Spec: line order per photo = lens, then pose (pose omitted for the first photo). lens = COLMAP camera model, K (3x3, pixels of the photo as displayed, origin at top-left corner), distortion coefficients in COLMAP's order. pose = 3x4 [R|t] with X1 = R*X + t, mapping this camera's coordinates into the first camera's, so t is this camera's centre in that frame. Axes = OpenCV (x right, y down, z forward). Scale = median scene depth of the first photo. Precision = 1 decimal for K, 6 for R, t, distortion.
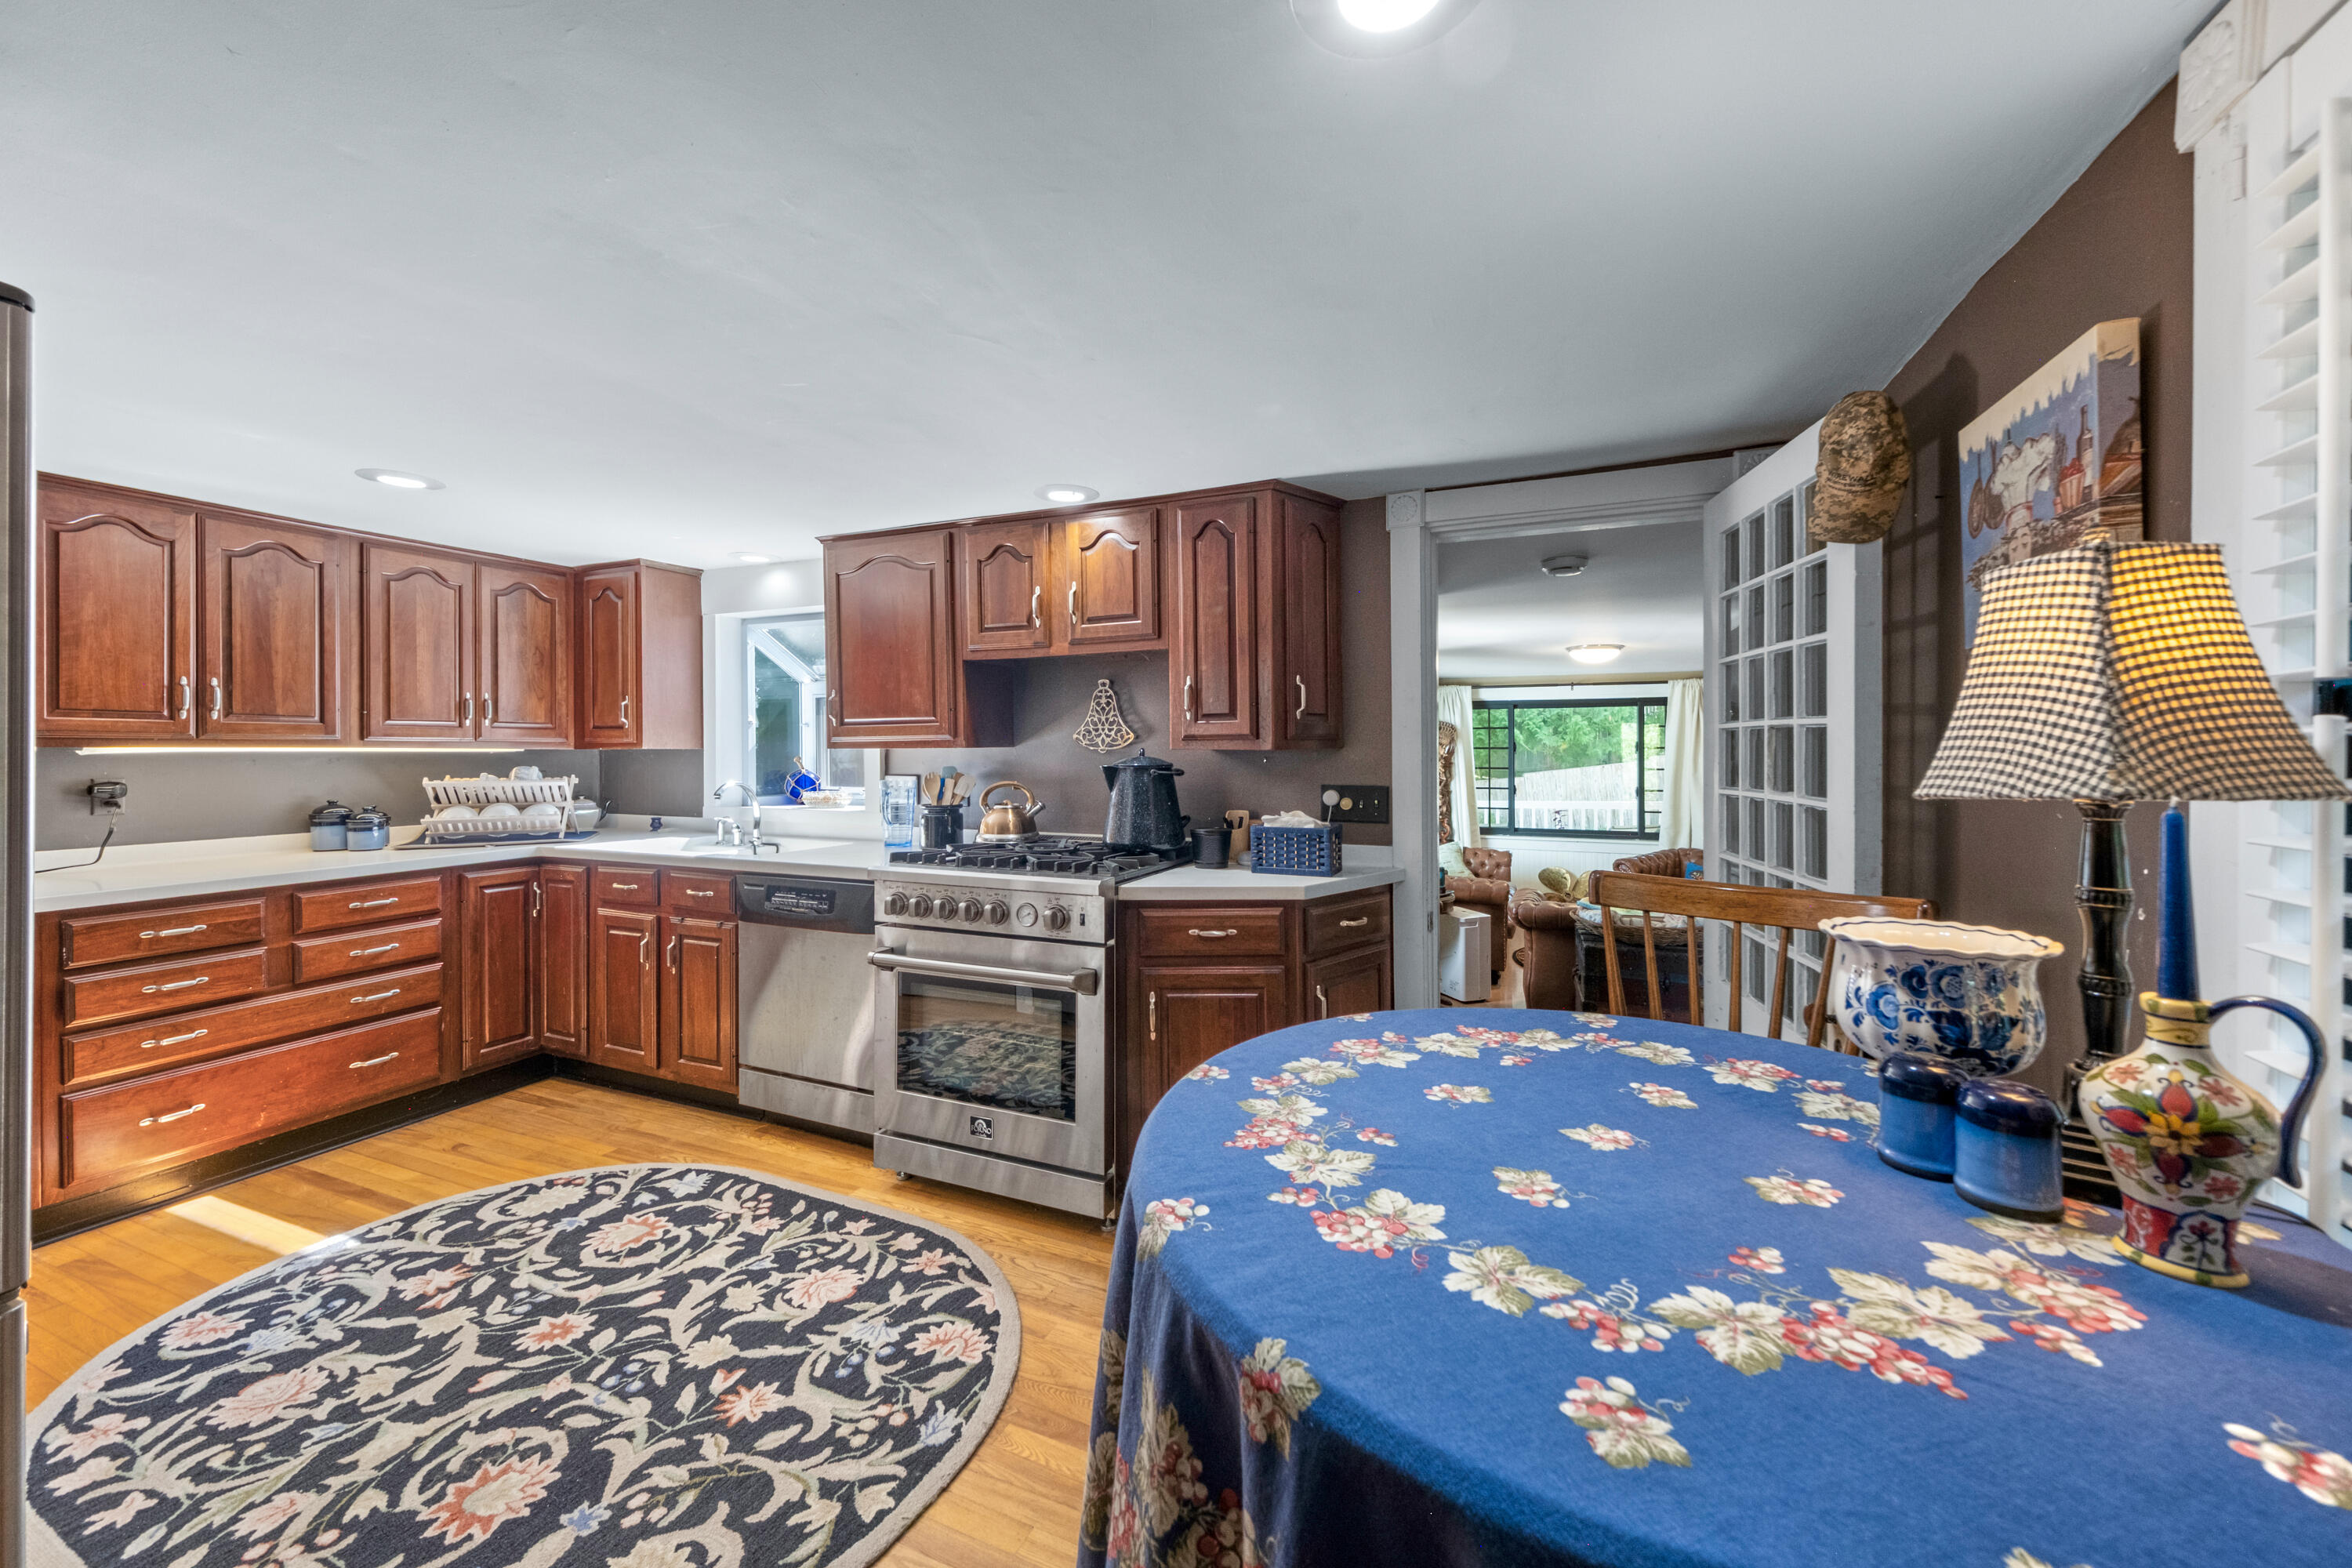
lens RADIAL K [[825.1, 0, 1185.5], [0, 825.1, 764.5], [0, 0, 1]] dist [0.000030, -0.000061]
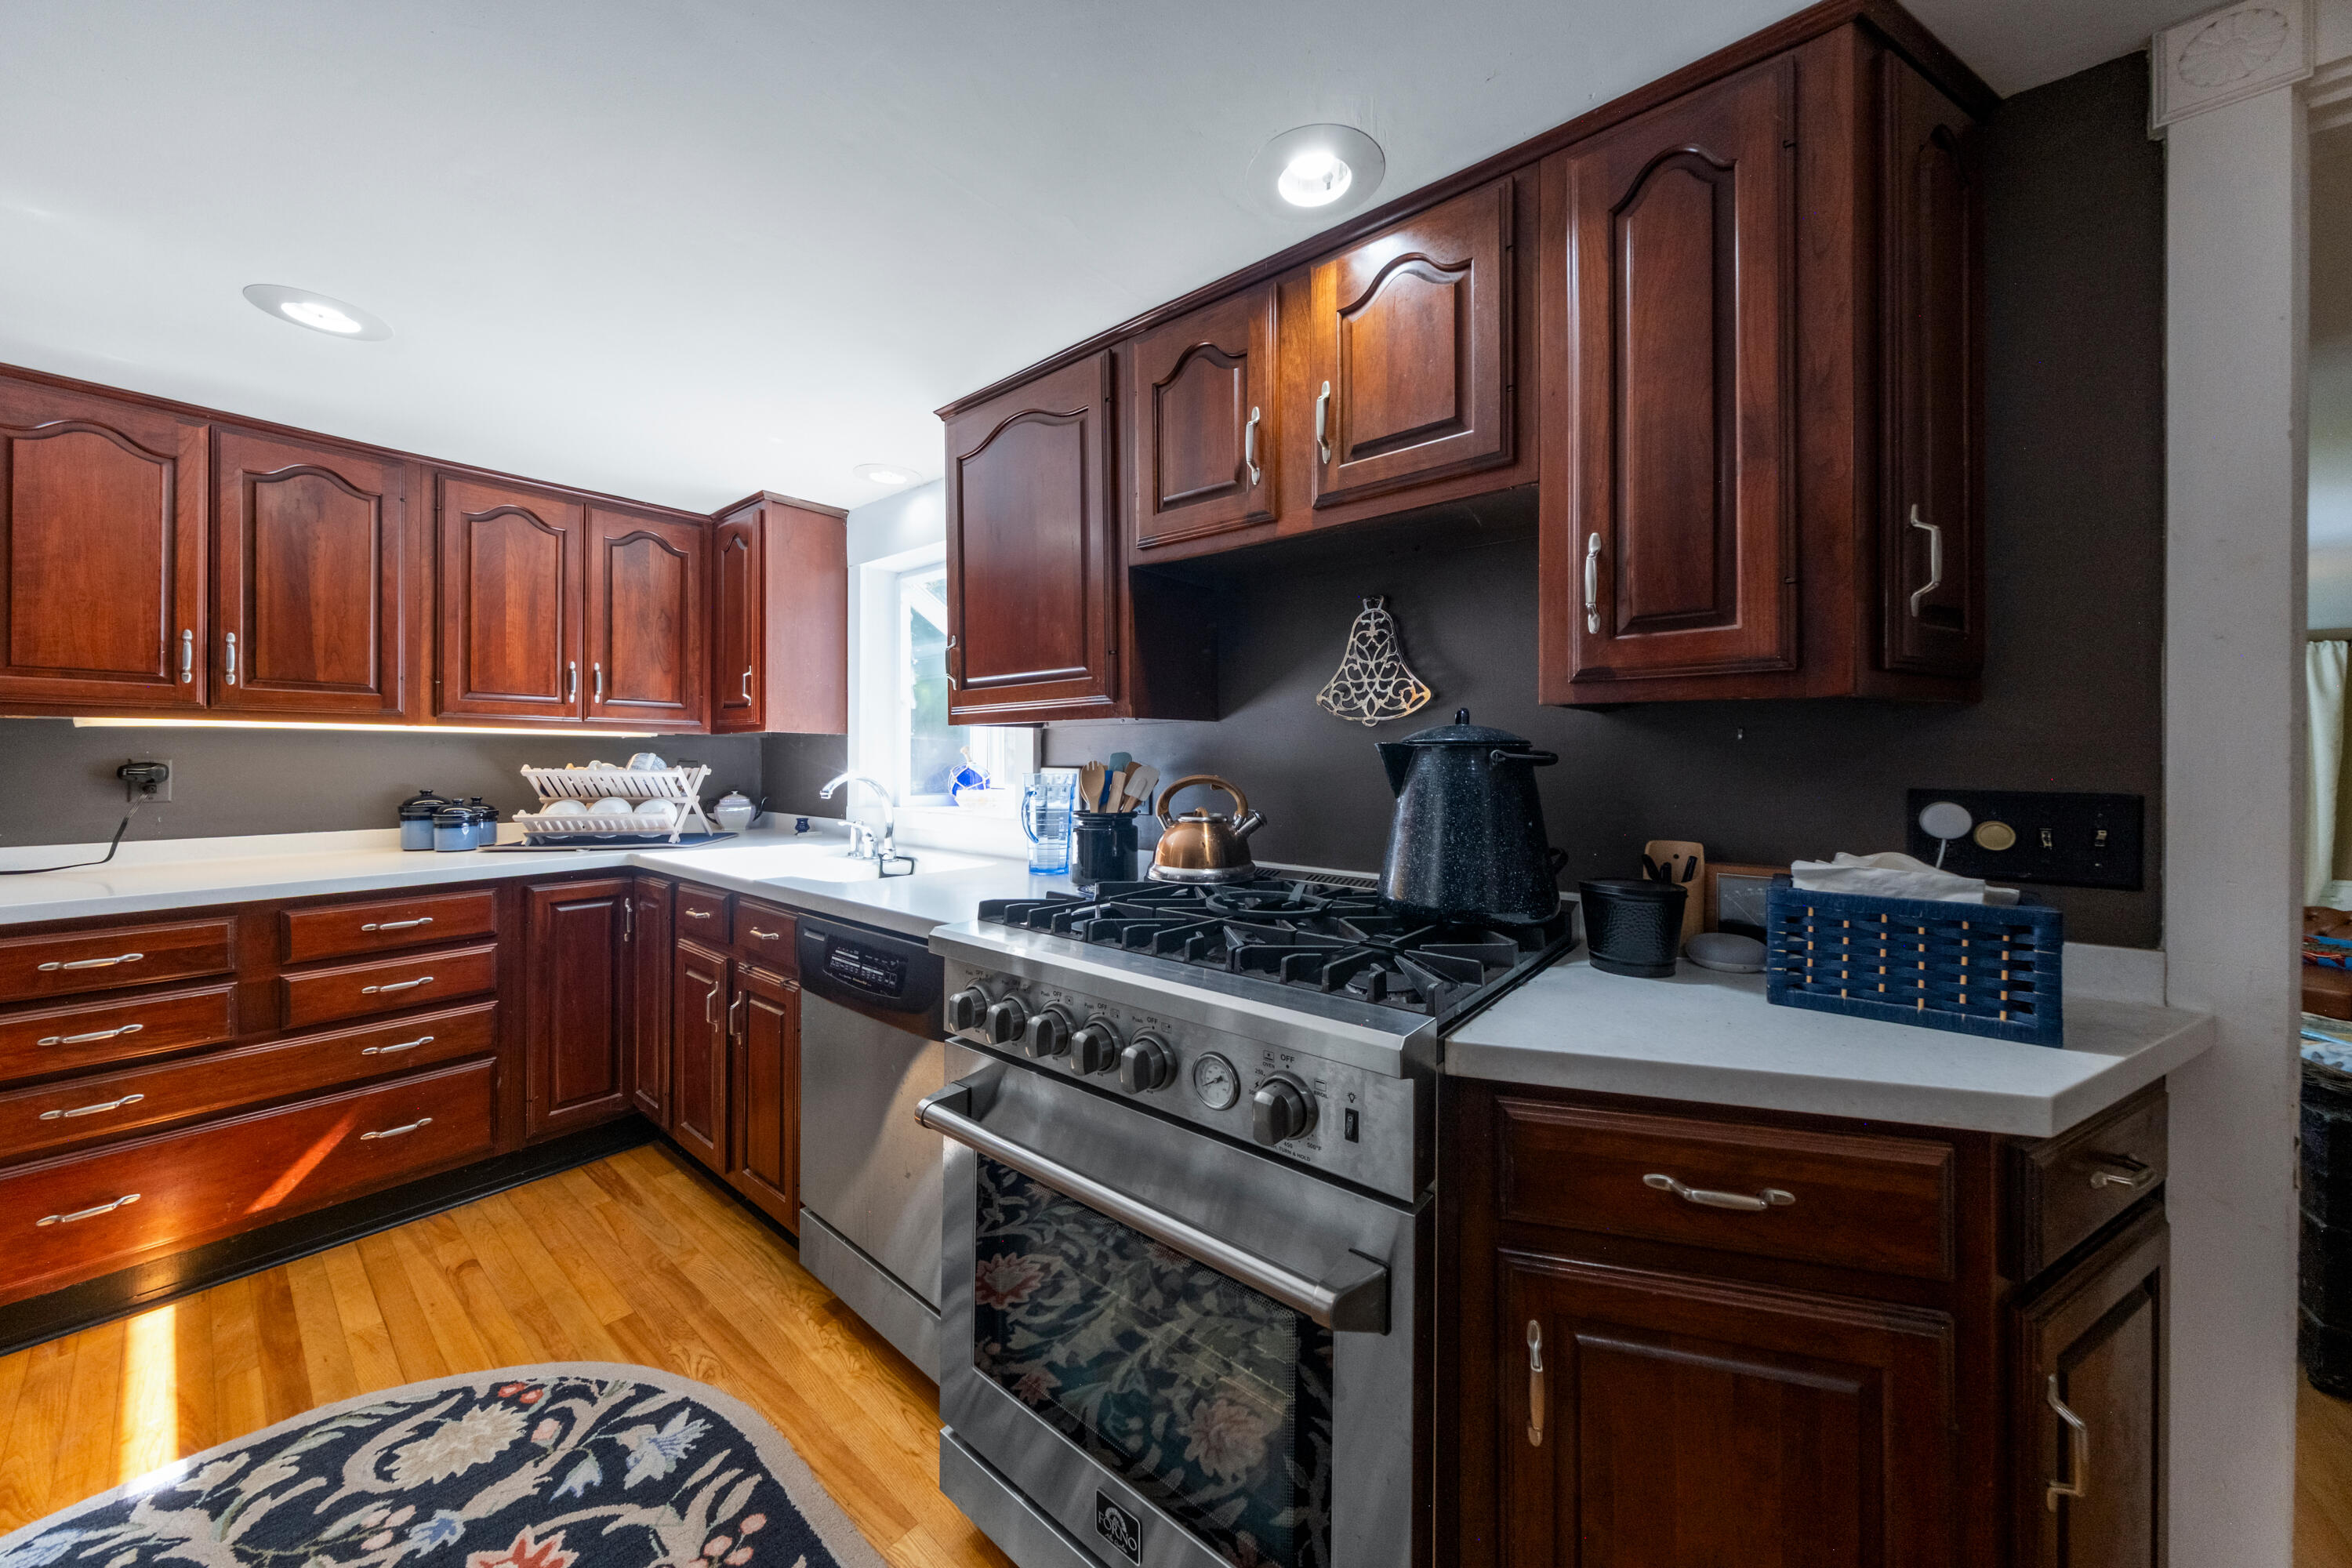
lens RADIAL K [[811.7, 0, 1168.0], [0, 811.7, 763.7], [0, 0, 1]] dist [0.008921, 0.000182]
pose [[0.955500, 0.006512, -0.294921, -0.076917], [-0.009087, 0.999932, -0.007362, 0.018055], [0.294853, 0.009714, 0.955493, 0.484796]]
